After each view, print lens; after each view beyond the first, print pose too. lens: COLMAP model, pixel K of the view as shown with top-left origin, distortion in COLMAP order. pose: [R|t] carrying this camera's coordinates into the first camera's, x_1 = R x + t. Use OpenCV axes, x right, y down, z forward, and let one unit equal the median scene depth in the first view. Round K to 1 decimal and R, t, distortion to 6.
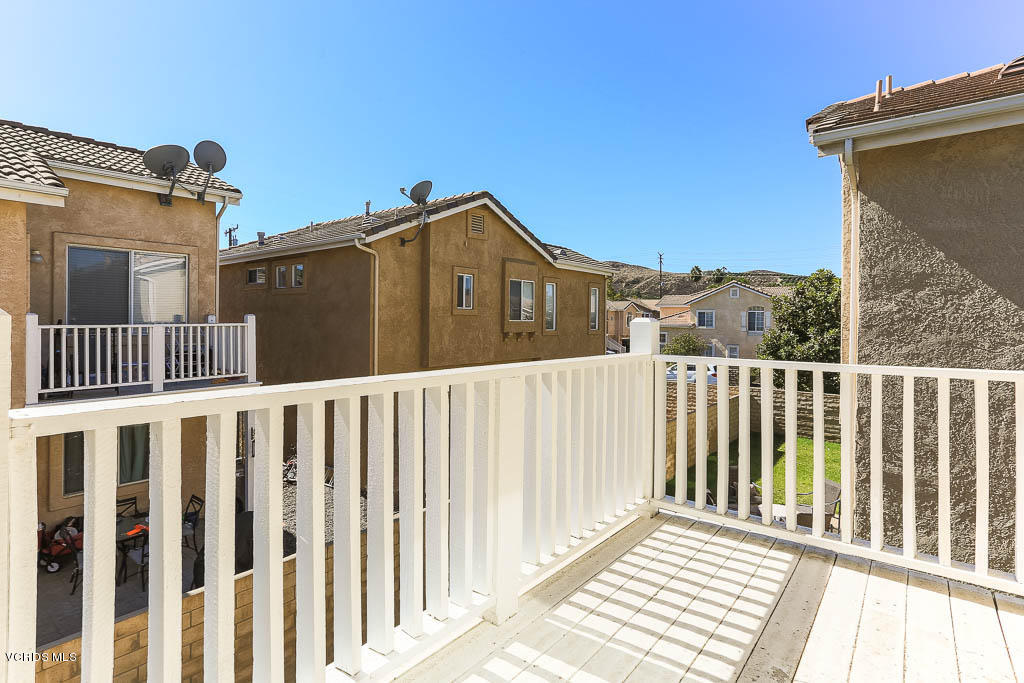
lens RADIAL K [[536.7, 0, 512.1], [0, 536.7, 318.9], [0, 0, 1]] dist [-0.045166, -0.000050]
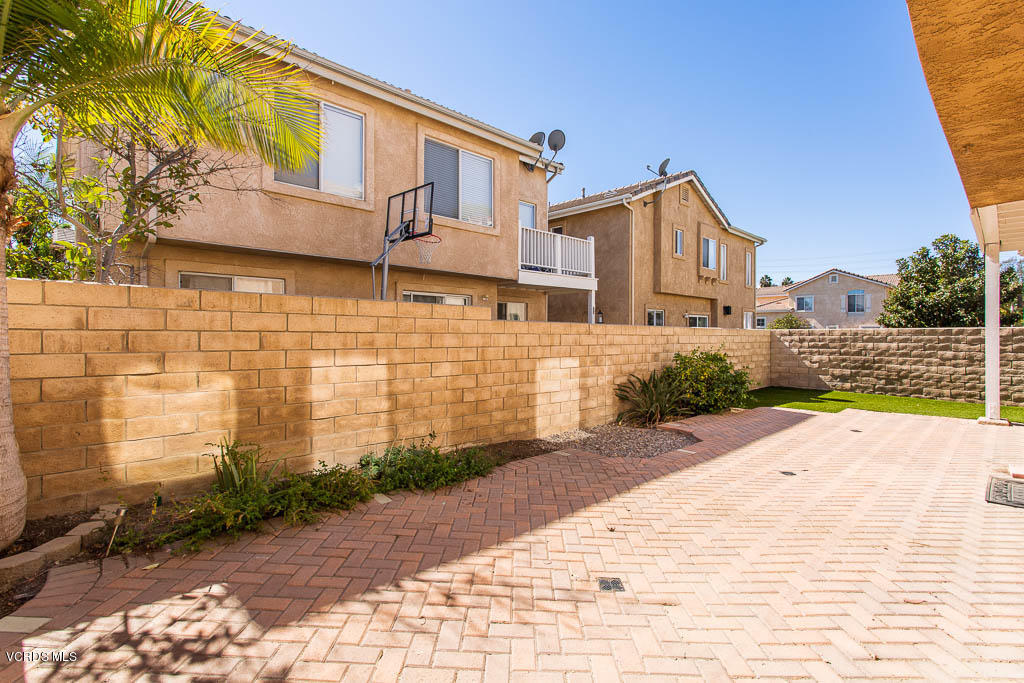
lens RADIAL K [[483.7, 0, 512.5], [0, 483.7, 335.7], [0, 0, 1]] dist [0.002833, 0.000419]
pose [[0.991068, -0.002498, -0.133332, -0.333423], [0.003139, 0.999984, 0.004600, 0.177004], [0.133318, -0.004977, 0.991061, -0.297513]]
